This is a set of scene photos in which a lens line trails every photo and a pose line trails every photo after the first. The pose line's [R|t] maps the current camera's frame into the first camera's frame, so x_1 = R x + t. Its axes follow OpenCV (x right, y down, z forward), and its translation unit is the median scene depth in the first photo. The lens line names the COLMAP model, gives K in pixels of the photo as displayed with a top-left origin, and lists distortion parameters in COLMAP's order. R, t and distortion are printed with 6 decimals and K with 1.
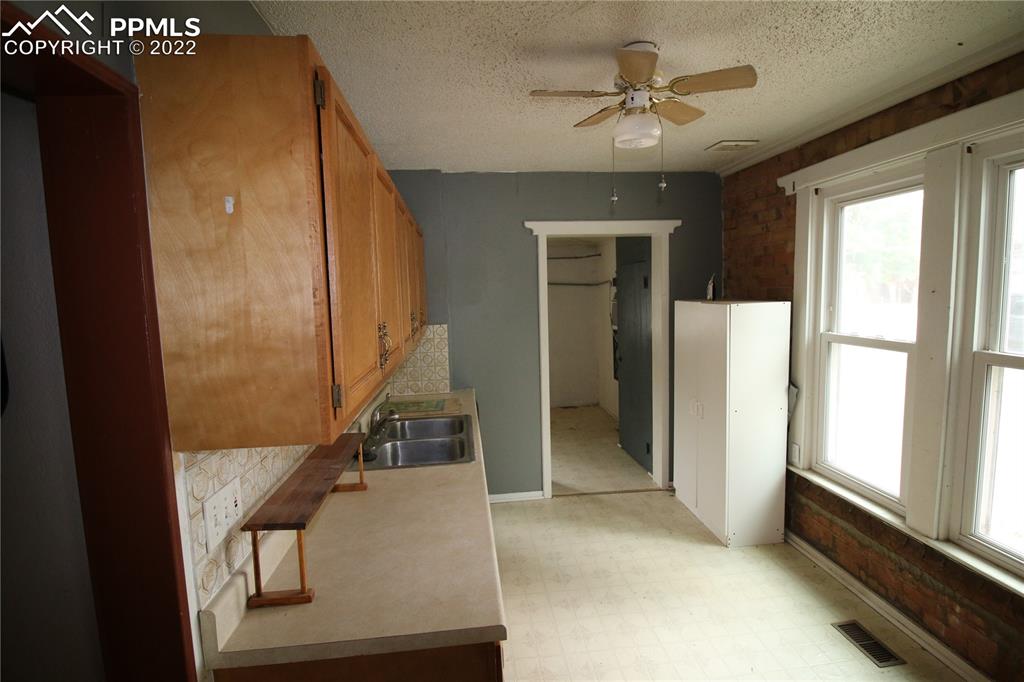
lens RADIAL K [[492.6, 0, 512.1], [0, 492.6, 339.2], [0, 0, 1]] dist [-0.001001, 0.000177]
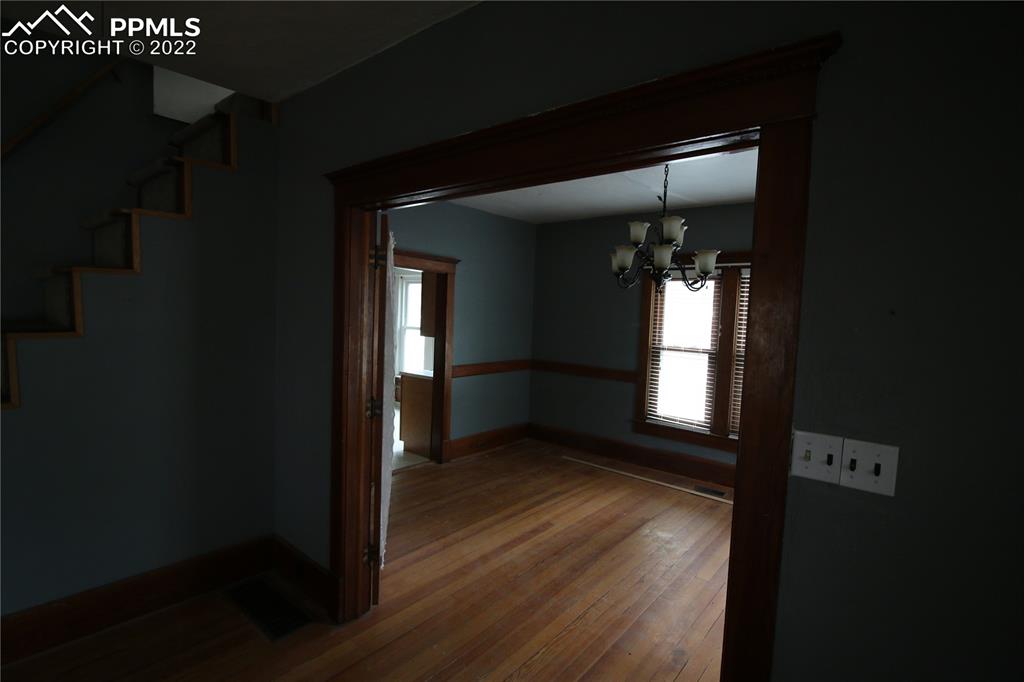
lens RADIAL K [[492.6, 0, 514.3], [0, 492.6, 340.8], [0, 0, 1]] dist [-0.001001, 0.000177]
pose [[0.722505, 0.004713, 0.691350, -0.963976], [0.012602, 0.999721, -0.019985, 0.148819], [-0.691251, 0.023152, 0.722244, -1.646526]]
